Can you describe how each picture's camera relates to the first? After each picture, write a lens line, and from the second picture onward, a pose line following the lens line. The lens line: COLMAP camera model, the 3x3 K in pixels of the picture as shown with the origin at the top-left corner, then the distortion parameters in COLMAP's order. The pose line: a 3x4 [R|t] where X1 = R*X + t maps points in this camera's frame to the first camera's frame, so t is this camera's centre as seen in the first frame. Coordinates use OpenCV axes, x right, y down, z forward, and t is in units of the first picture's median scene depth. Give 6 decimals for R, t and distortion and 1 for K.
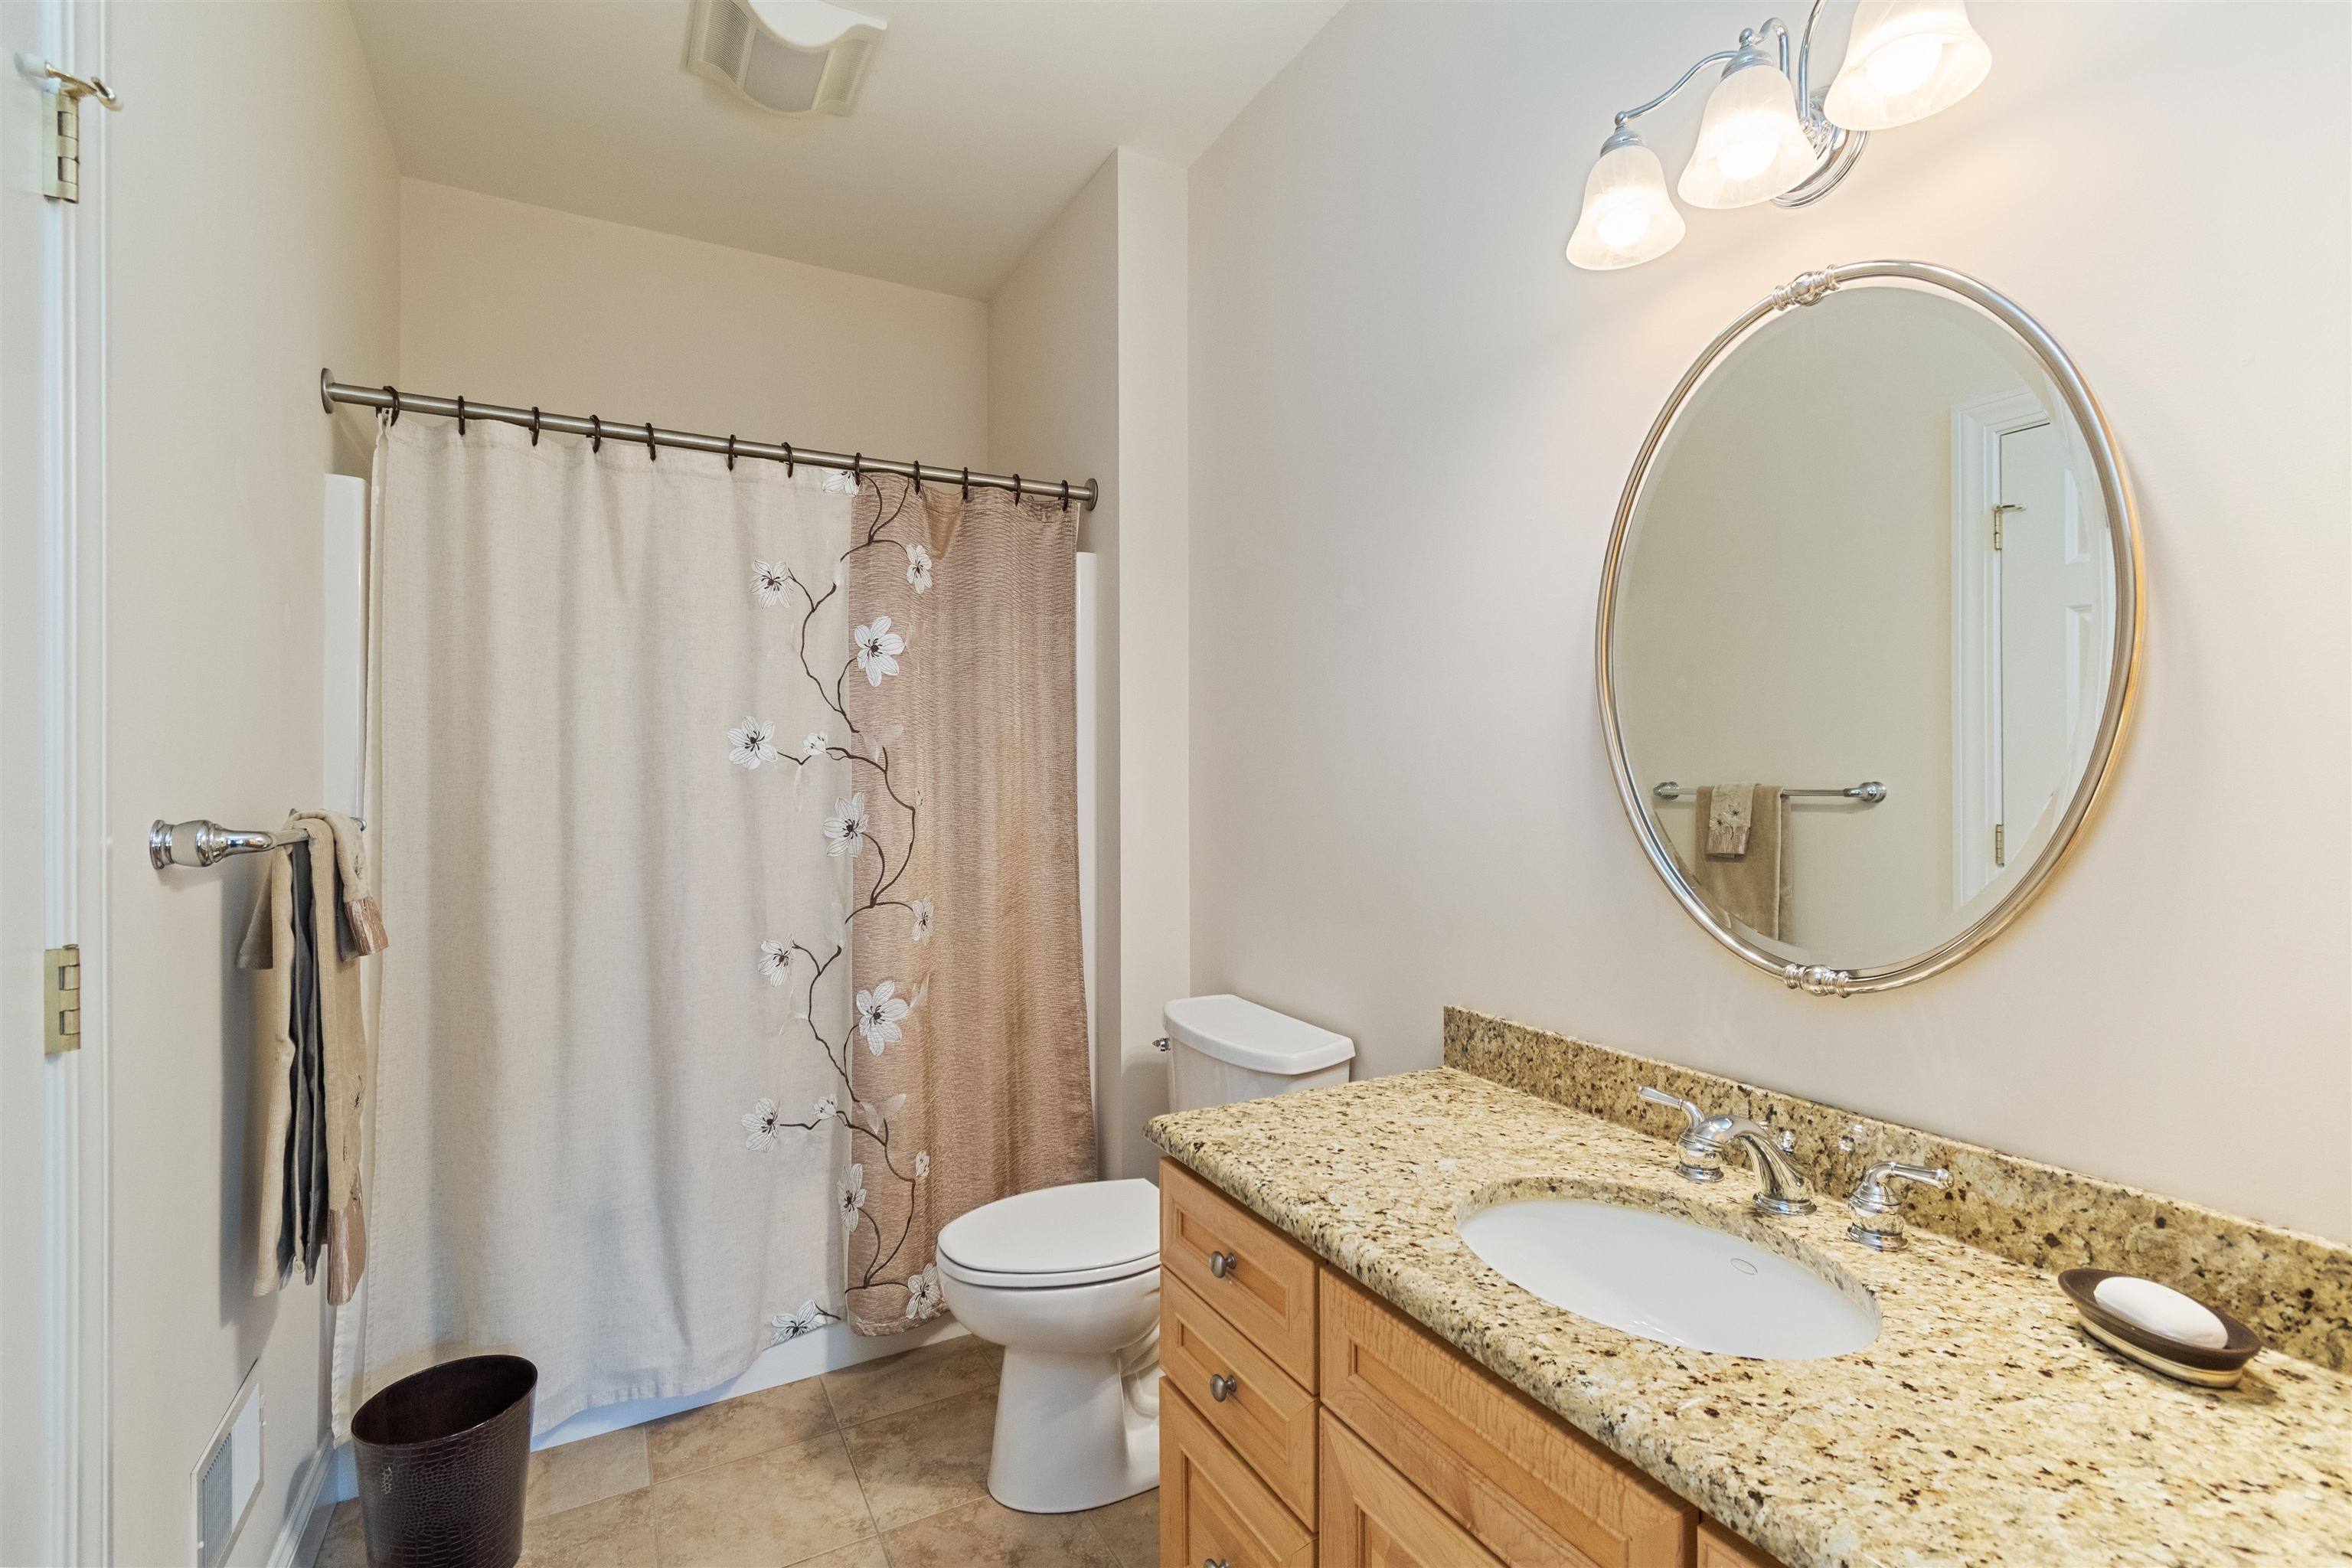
lens RADIAL K [[1068.1, 0, 1182.4], [0, 1068.1, 764.0], [0, 0, 1]] dist [0.000853, 0.000049]
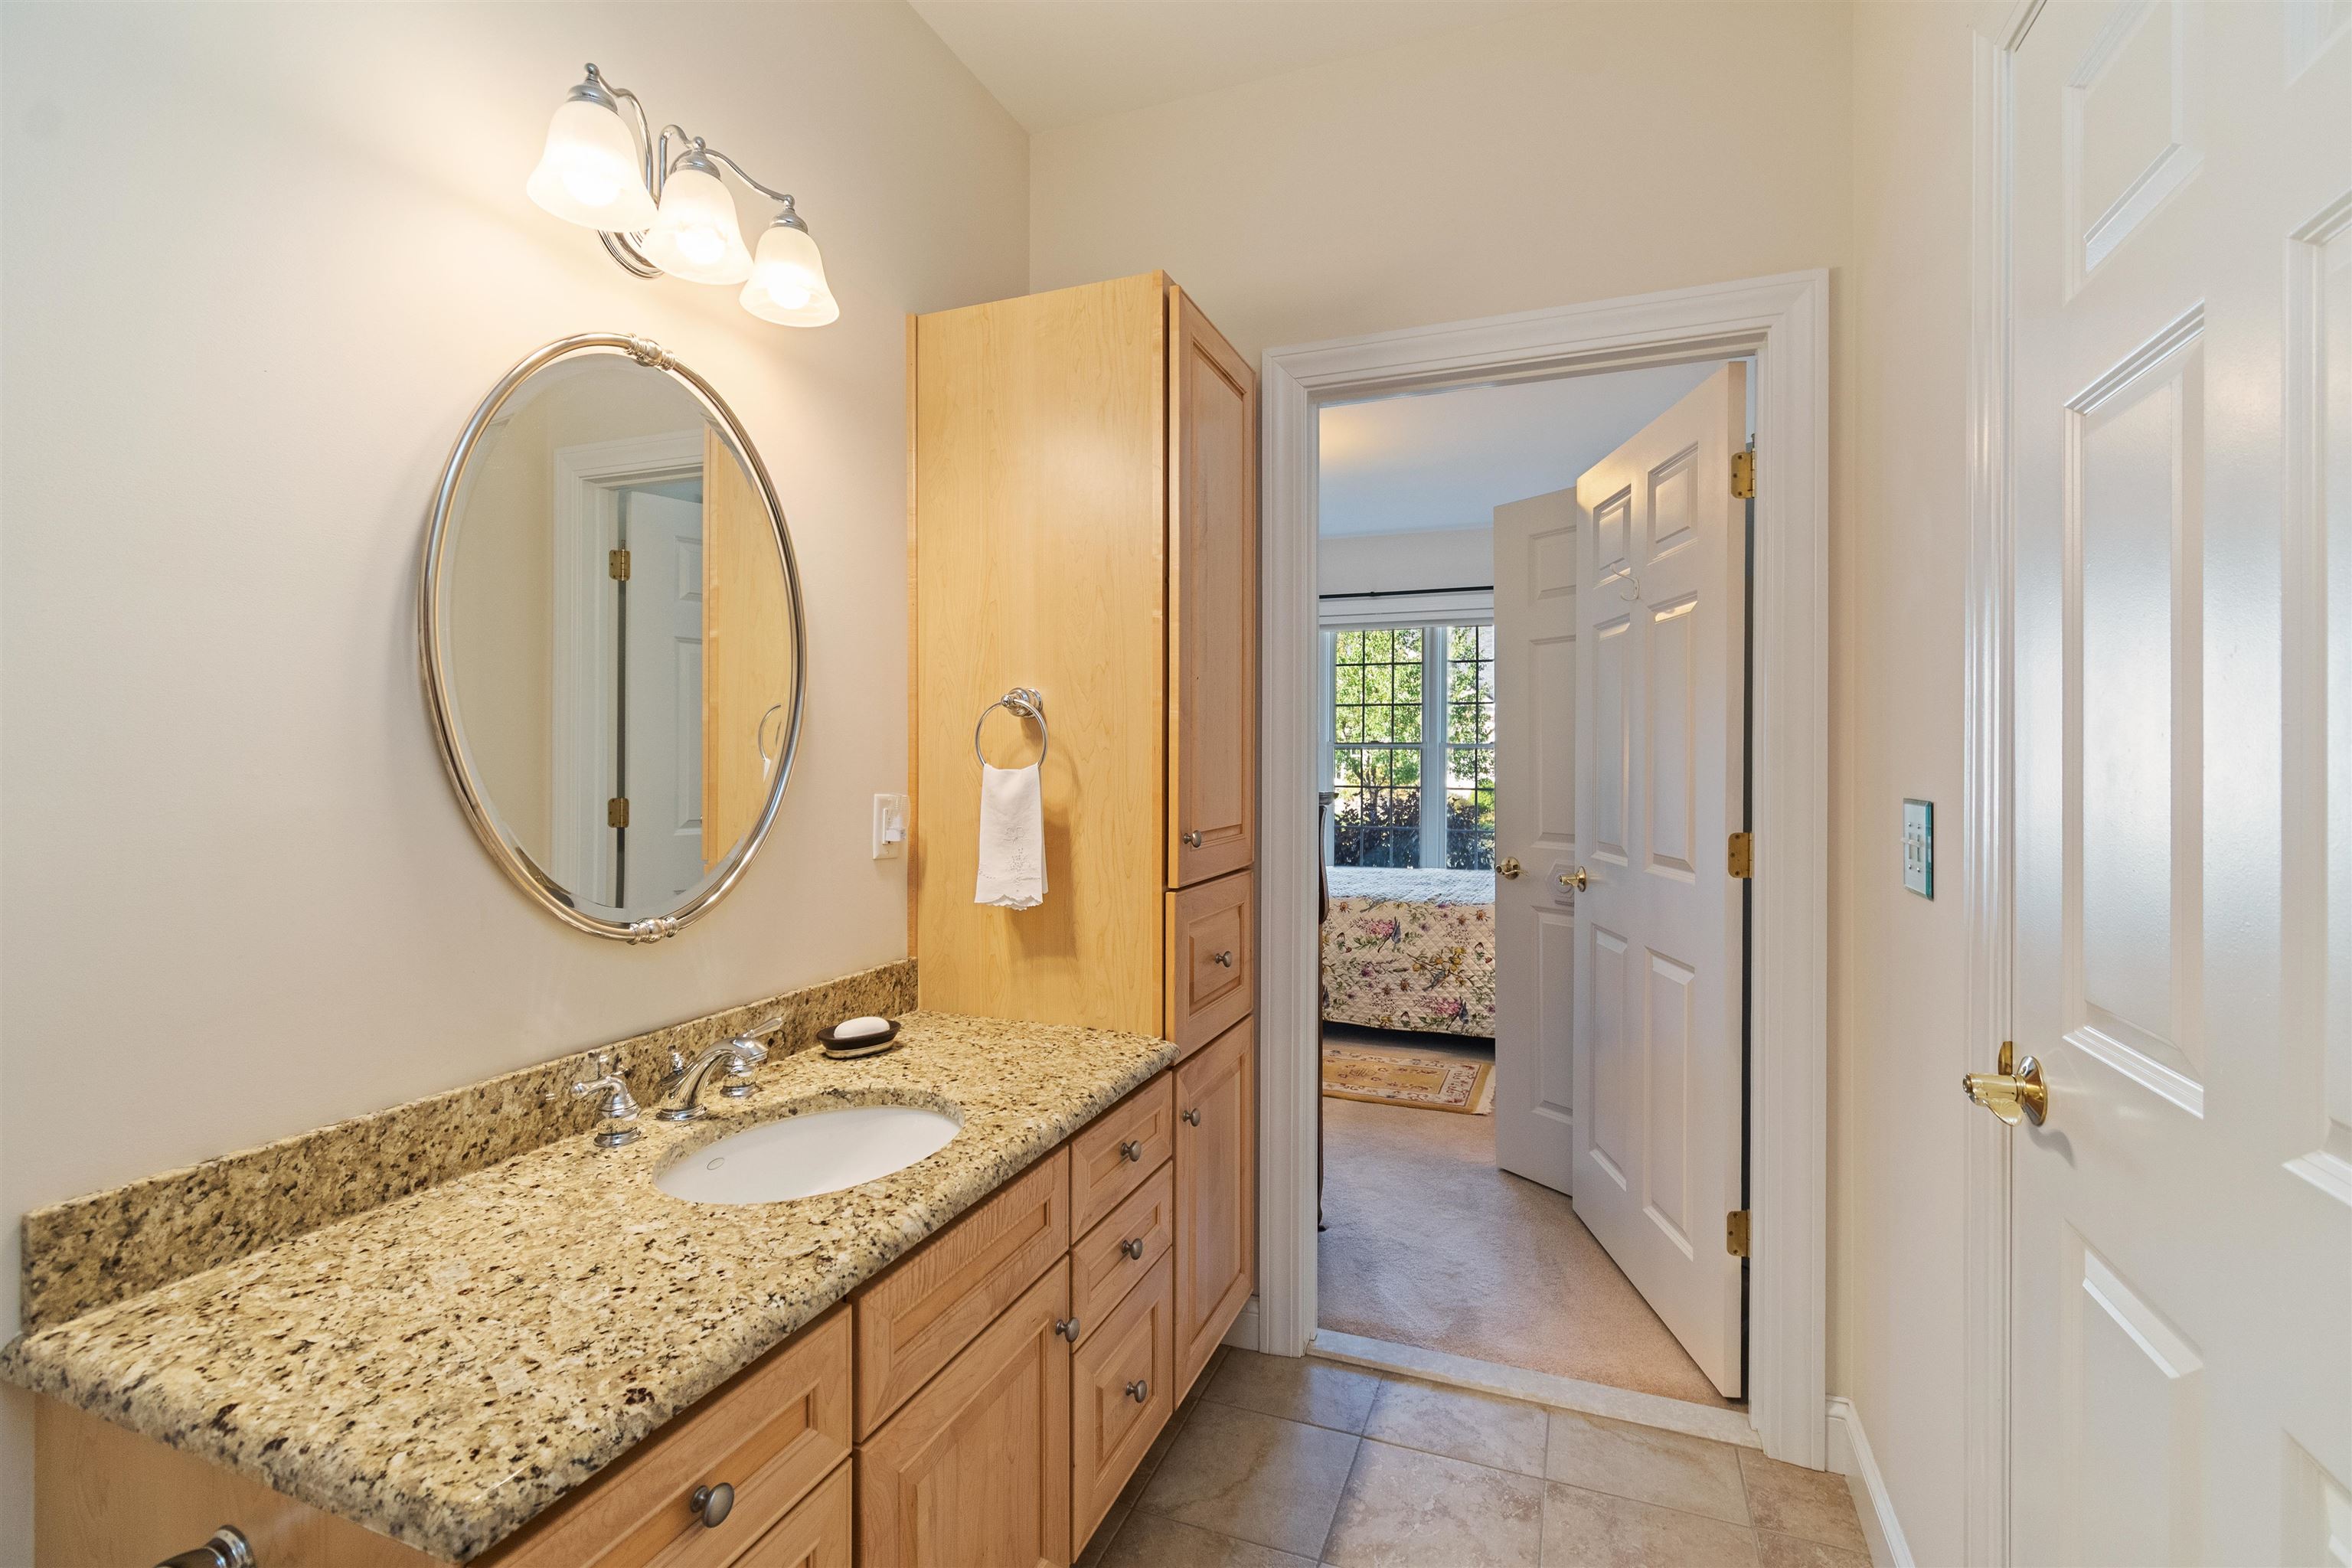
lens RADIAL K [[1068.1, 0, 1182.4], [0, 1068.1, 764.0], [0, 0, 1]] dist [0.000853, 0.000049]
pose [[-0.648673, -0.000645, 0.761067, -0.644738], [-0.006144, 0.999971, -0.004389, 0.013925], [-0.761043, -0.007523, -0.648658, 1.198590]]
